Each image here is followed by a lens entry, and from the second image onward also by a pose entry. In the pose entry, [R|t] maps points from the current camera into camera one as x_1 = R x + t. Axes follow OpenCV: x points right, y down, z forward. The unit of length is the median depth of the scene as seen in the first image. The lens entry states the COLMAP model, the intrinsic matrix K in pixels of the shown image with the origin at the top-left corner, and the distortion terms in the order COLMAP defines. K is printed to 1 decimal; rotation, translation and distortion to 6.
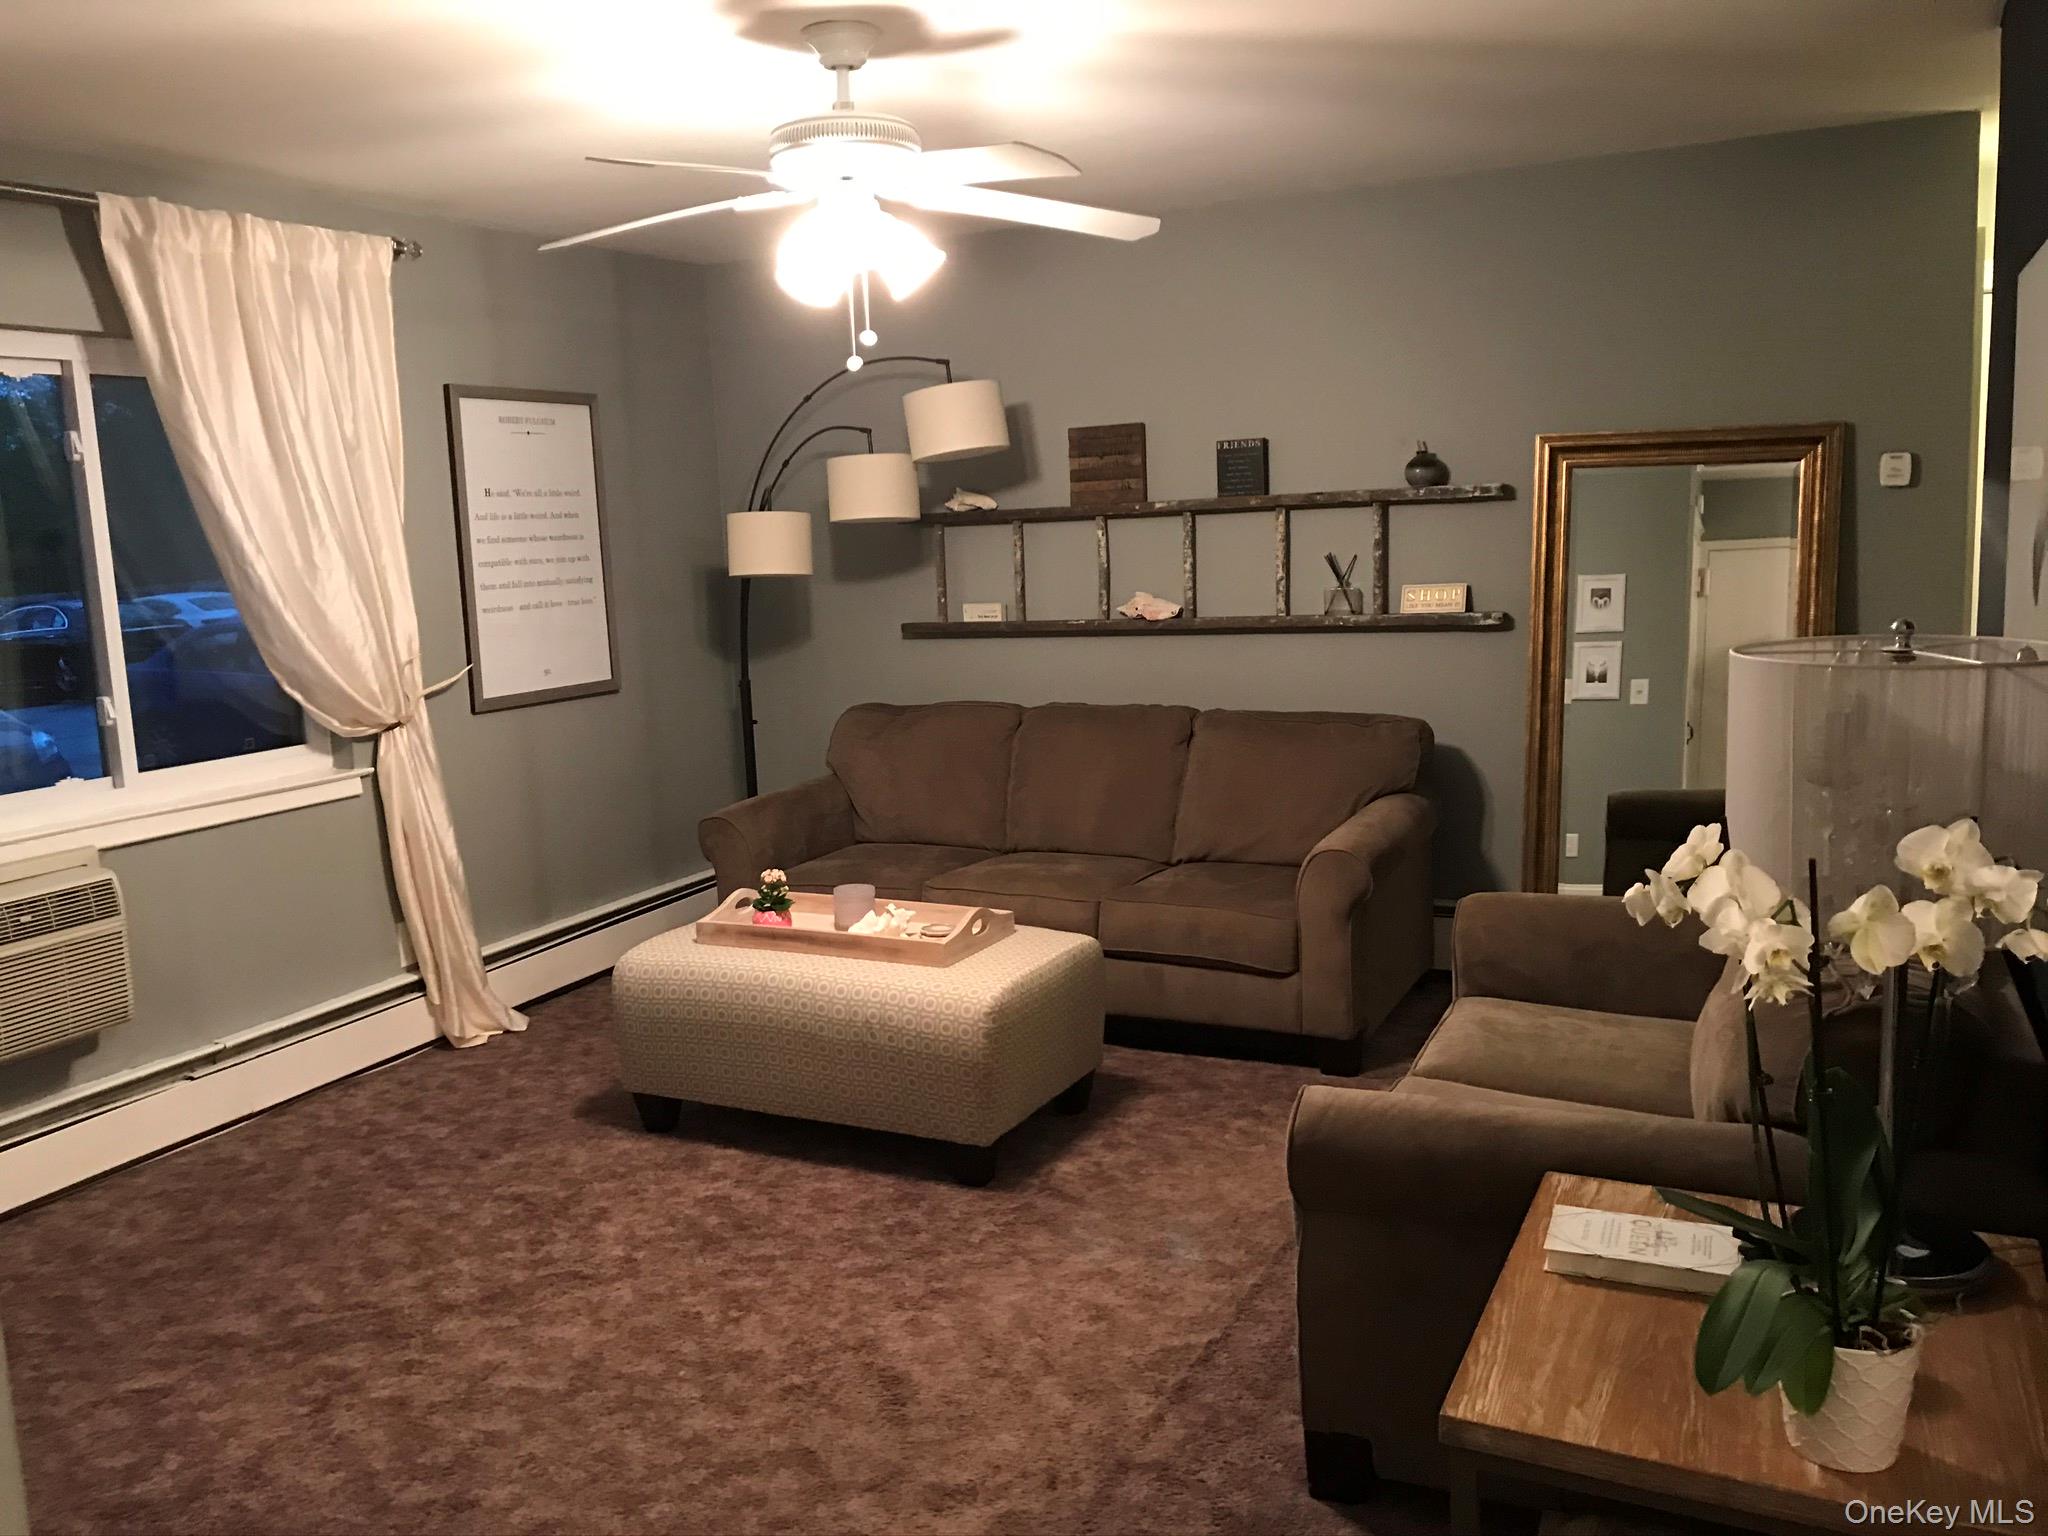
lens RADIAL K [[1698.3, 0, 1019.5], [0, 1698.3, 772.4], [0, 0, 1]] dist [0.043382, -0.050229]
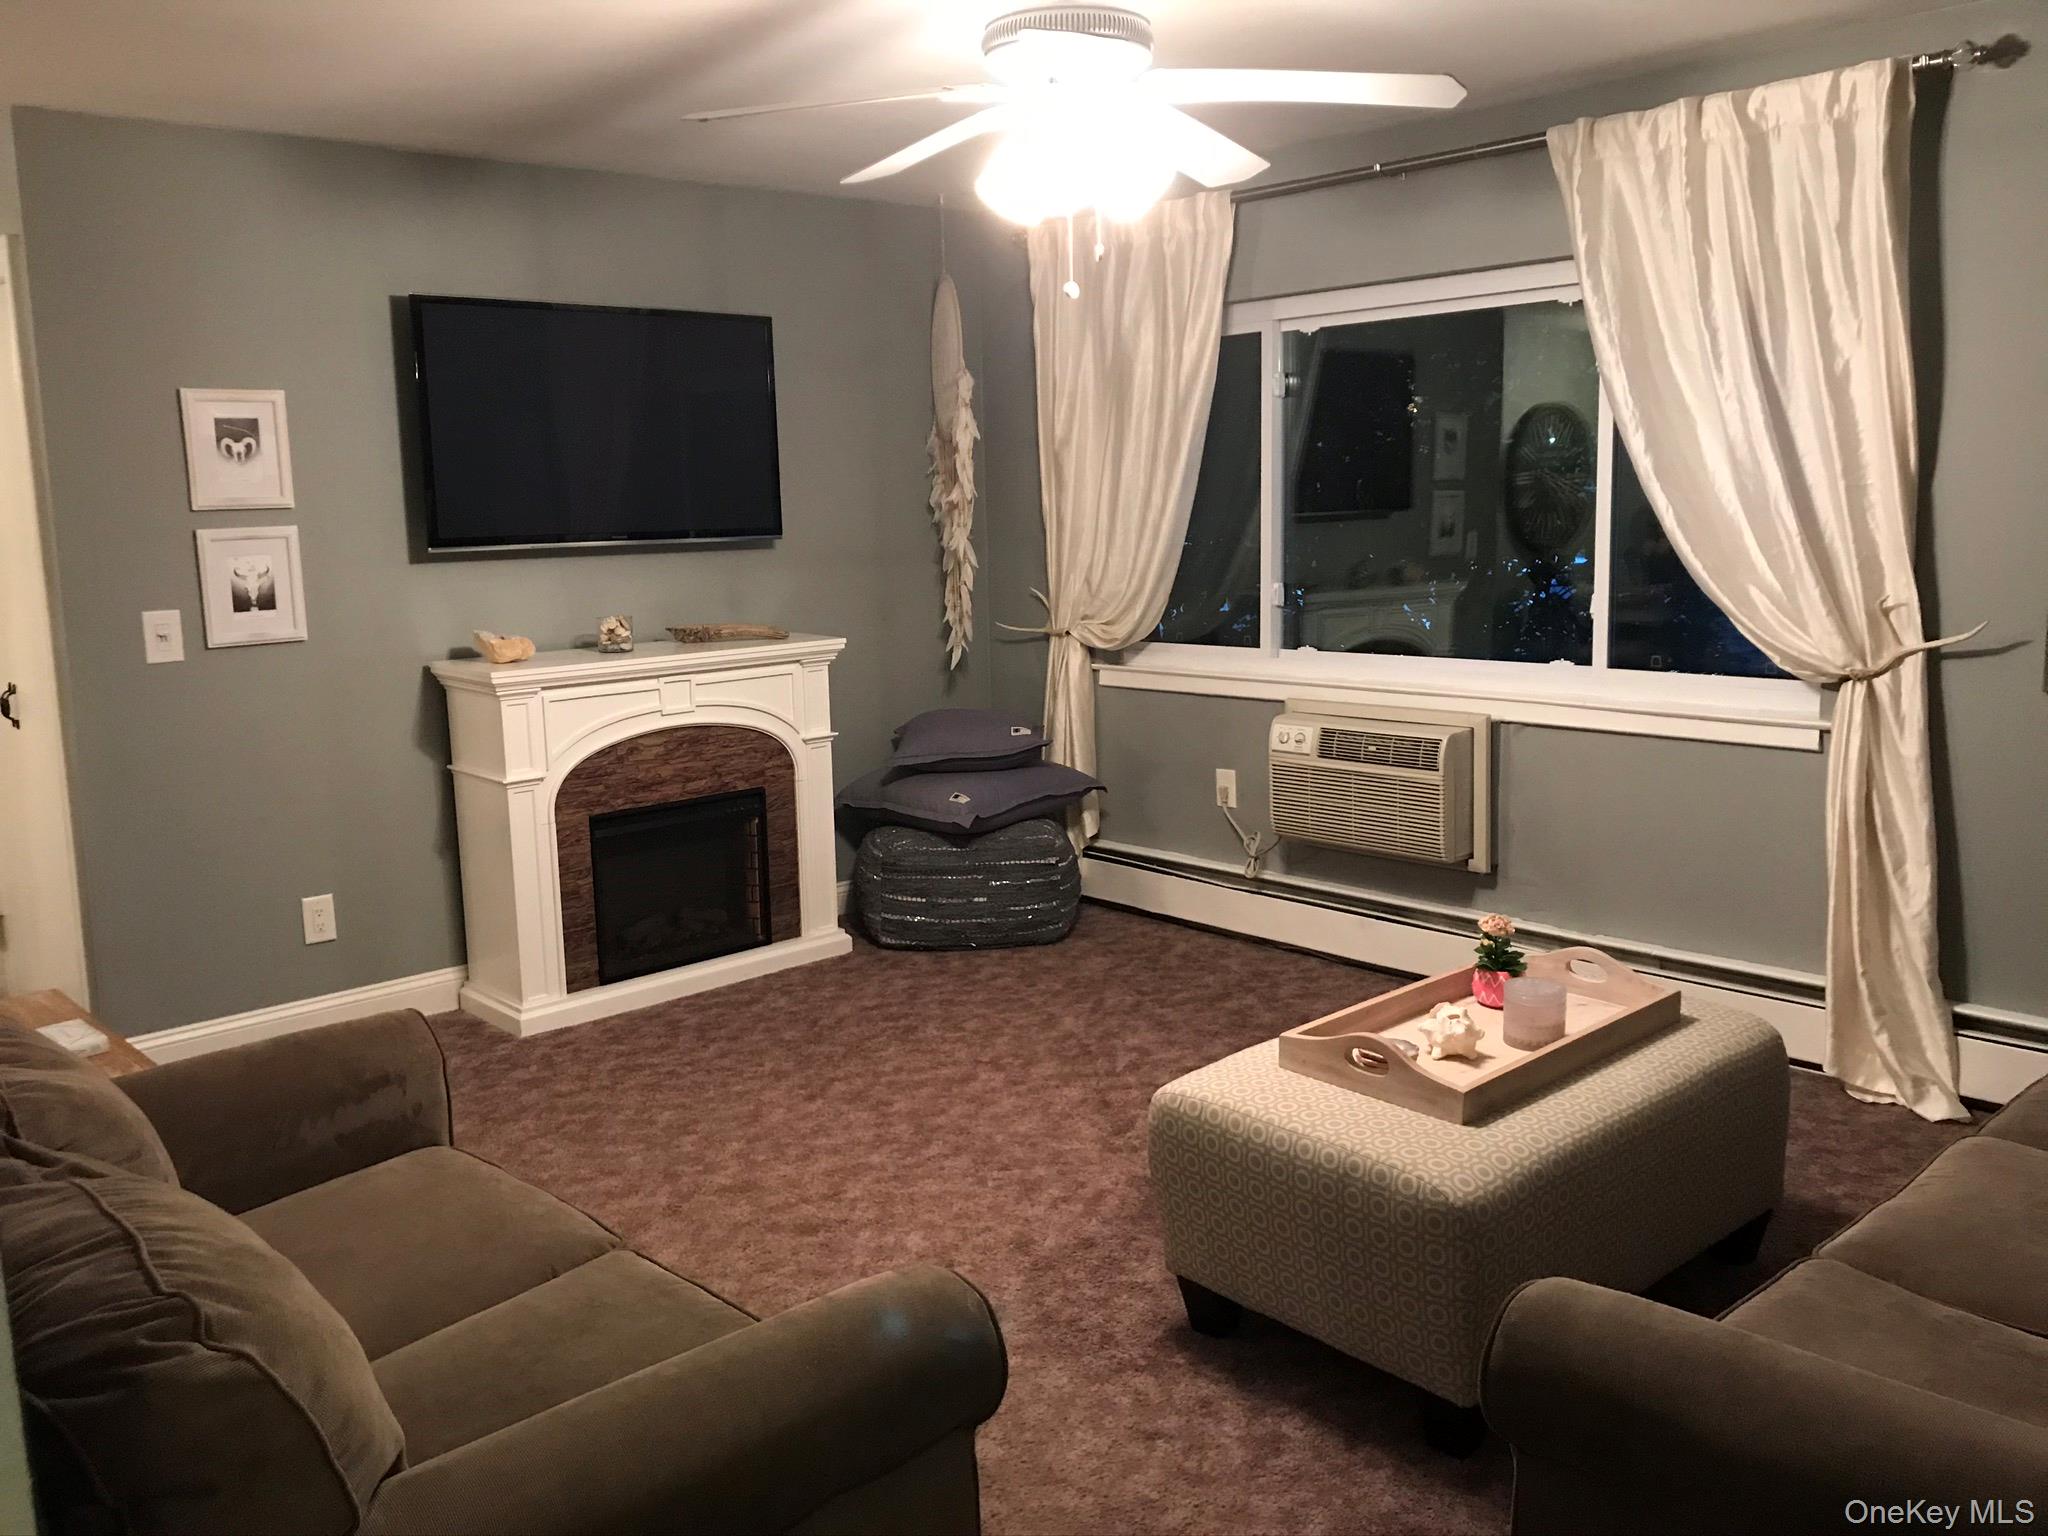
lens RADIAL K [[1698.3, 0, 1019.0], [0, 1698.3, 766.7], [0, 0, 1]] dist [0.043382, -0.050229]
pose [[-0.383314, 0.189078, -0.904057, 0.759791], [-0.102530, 0.964061, 0.245099, -0.208429], [0.917909, 0.186643, -0.350152, 1.339306]]
